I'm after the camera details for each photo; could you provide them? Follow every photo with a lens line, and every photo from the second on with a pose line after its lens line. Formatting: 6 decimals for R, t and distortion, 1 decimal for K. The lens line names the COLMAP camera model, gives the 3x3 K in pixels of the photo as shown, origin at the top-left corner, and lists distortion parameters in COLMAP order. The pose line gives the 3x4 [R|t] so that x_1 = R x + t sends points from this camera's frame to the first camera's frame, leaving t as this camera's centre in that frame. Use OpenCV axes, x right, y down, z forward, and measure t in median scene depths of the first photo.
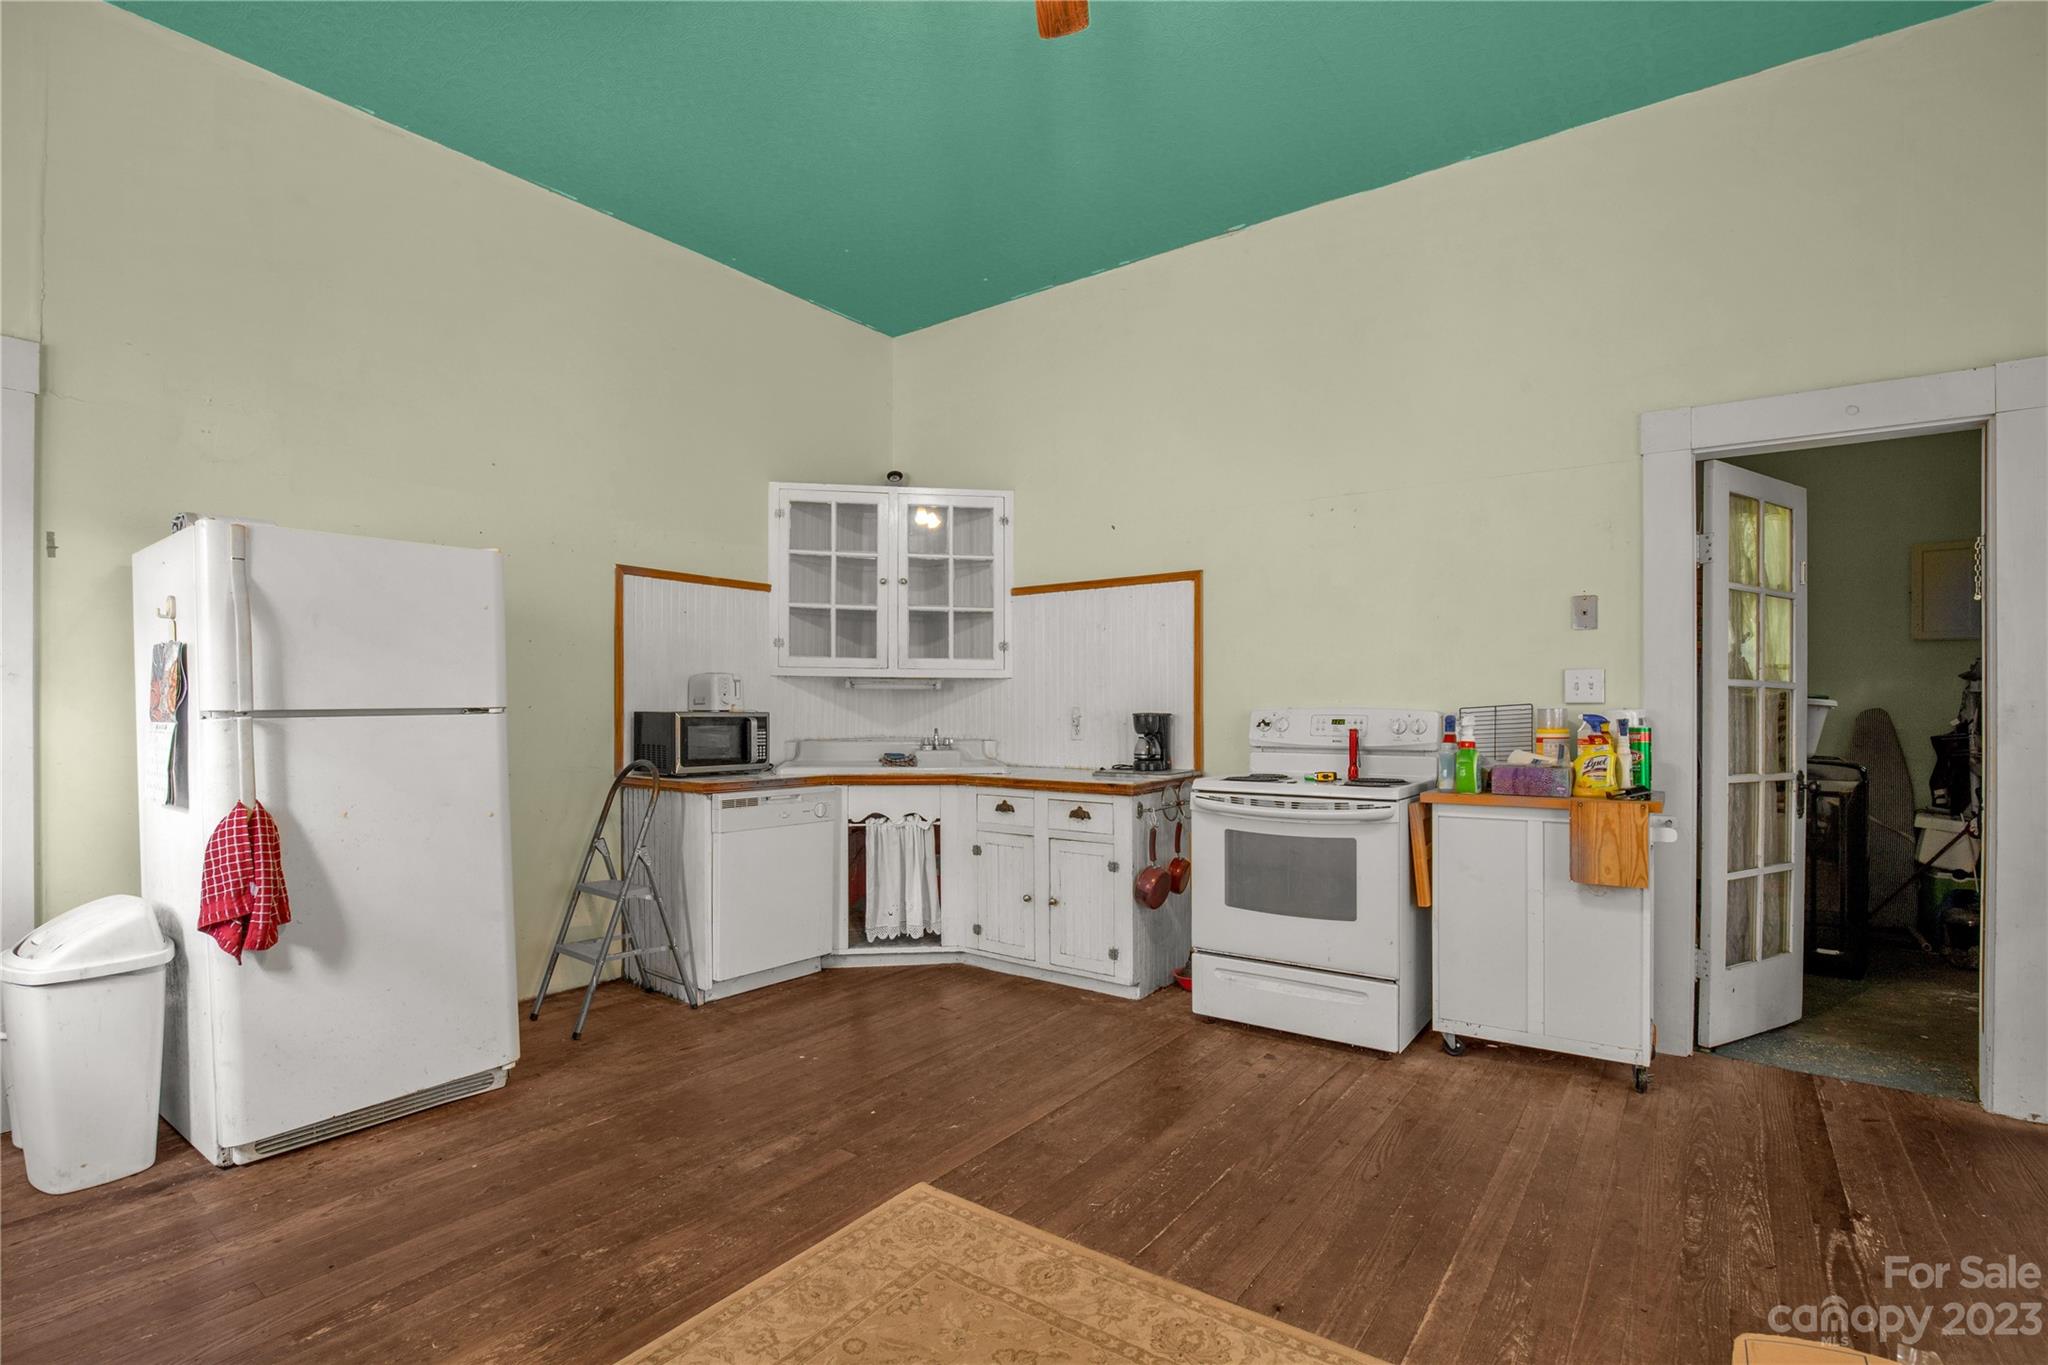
lens RADIAL K [[949.4, 0, 1014.0], [0, 949.4, 718.1], [0, 0, 1]] dist [-0.031871, 0.001231]
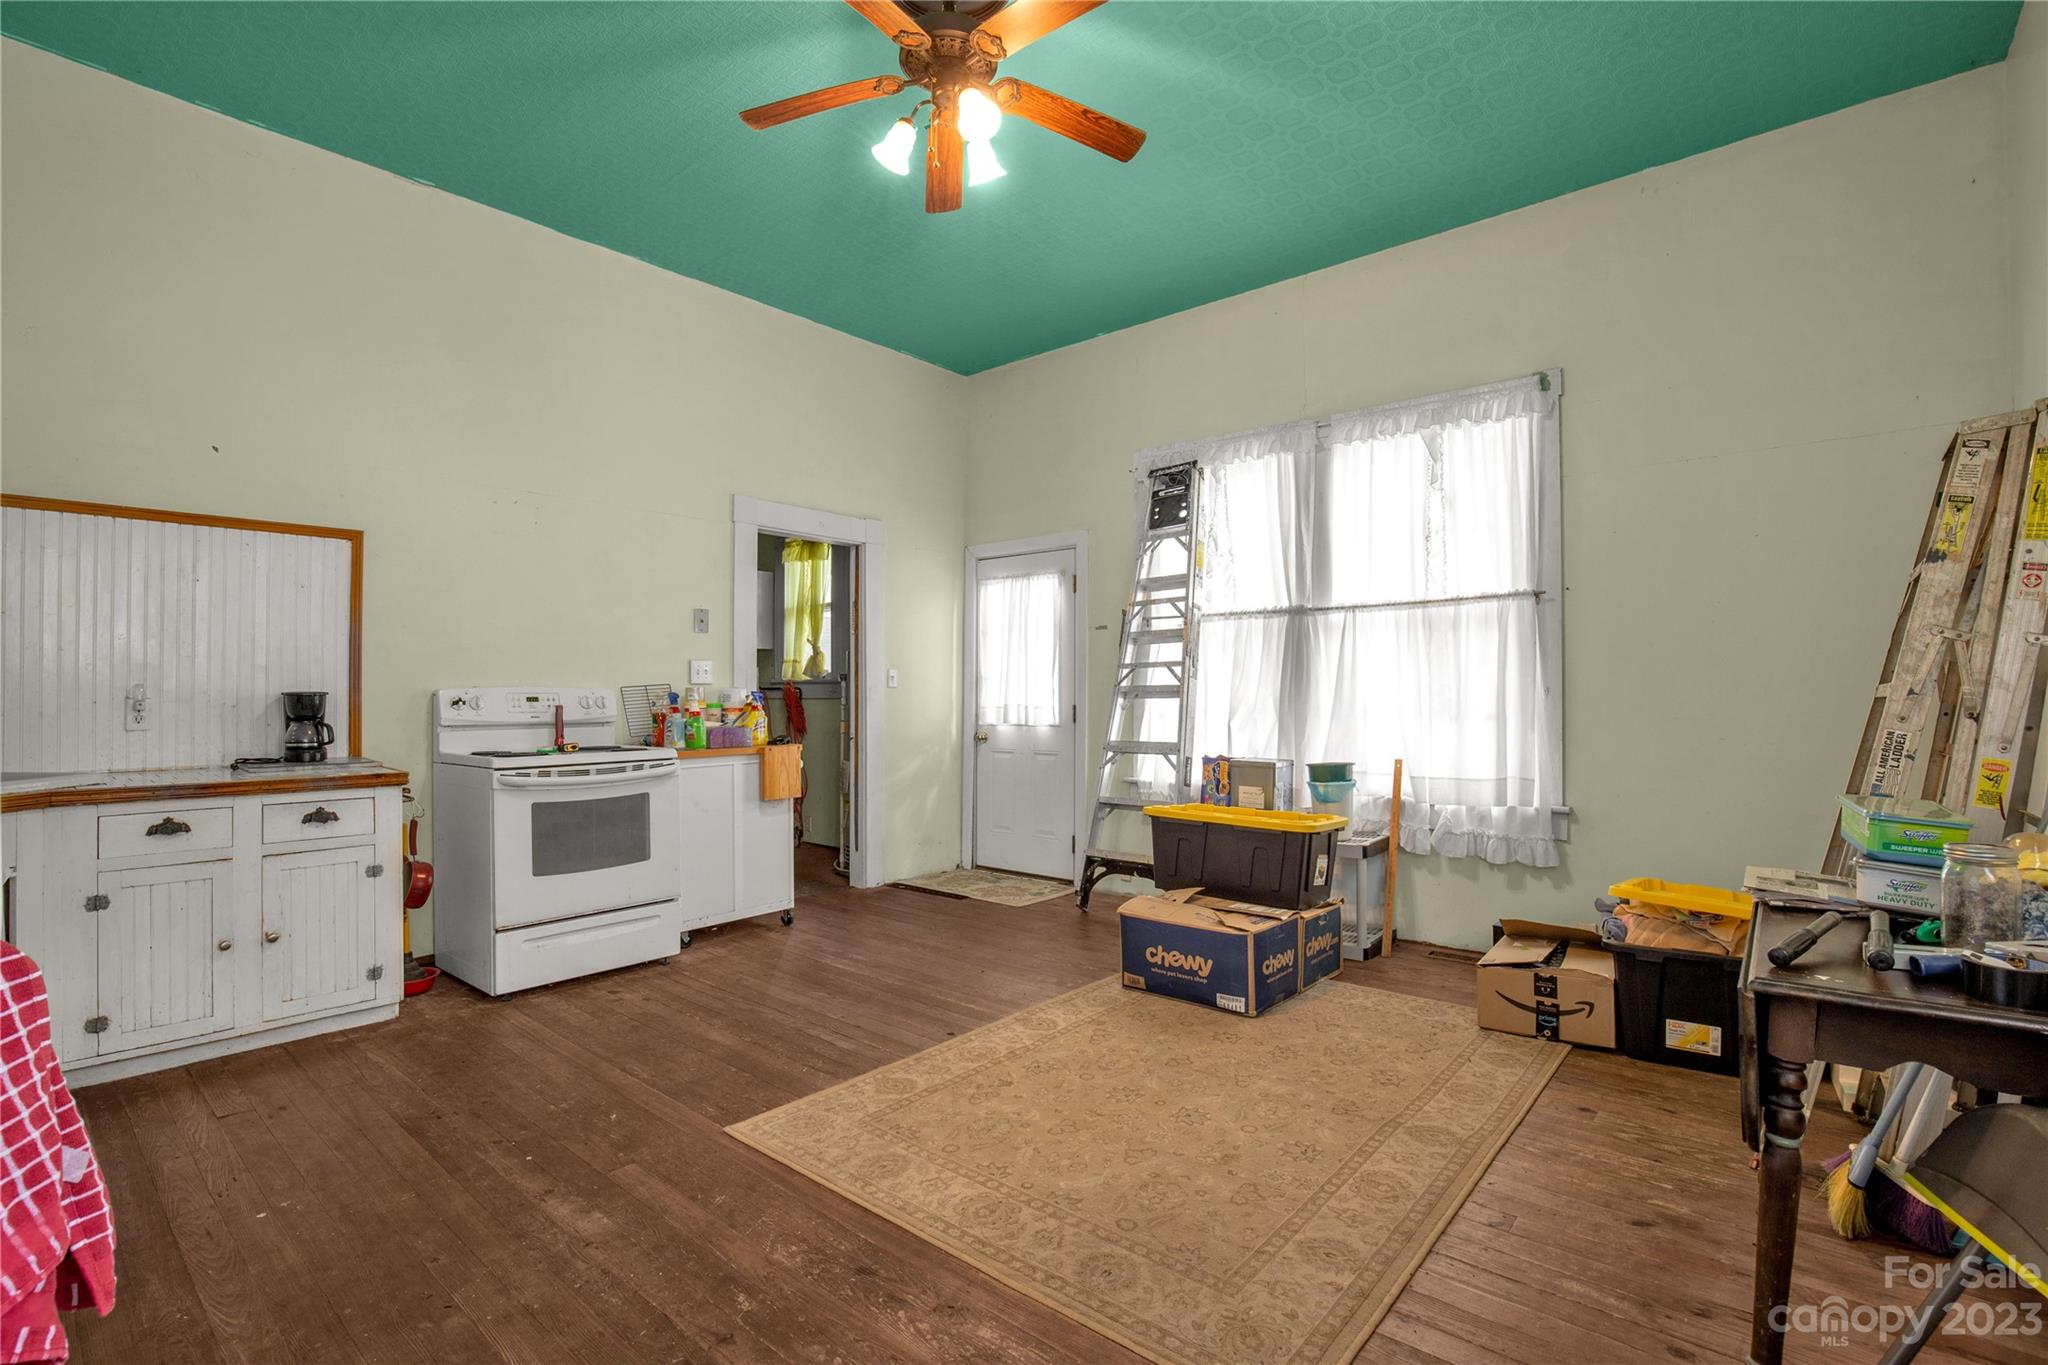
lens RADIAL K [[949.4, 0, 1022.5], [0, 949.4, 682.6], [0, 0, 1]] dist [-0.031871, 0.001231]
pose [[0.065816, 0.008976, 0.997791, -0.758607], [0.010925, 0.999893, -0.009715, 0.001358], [-0.997772, 0.011540, 0.065711, 0.389948]]
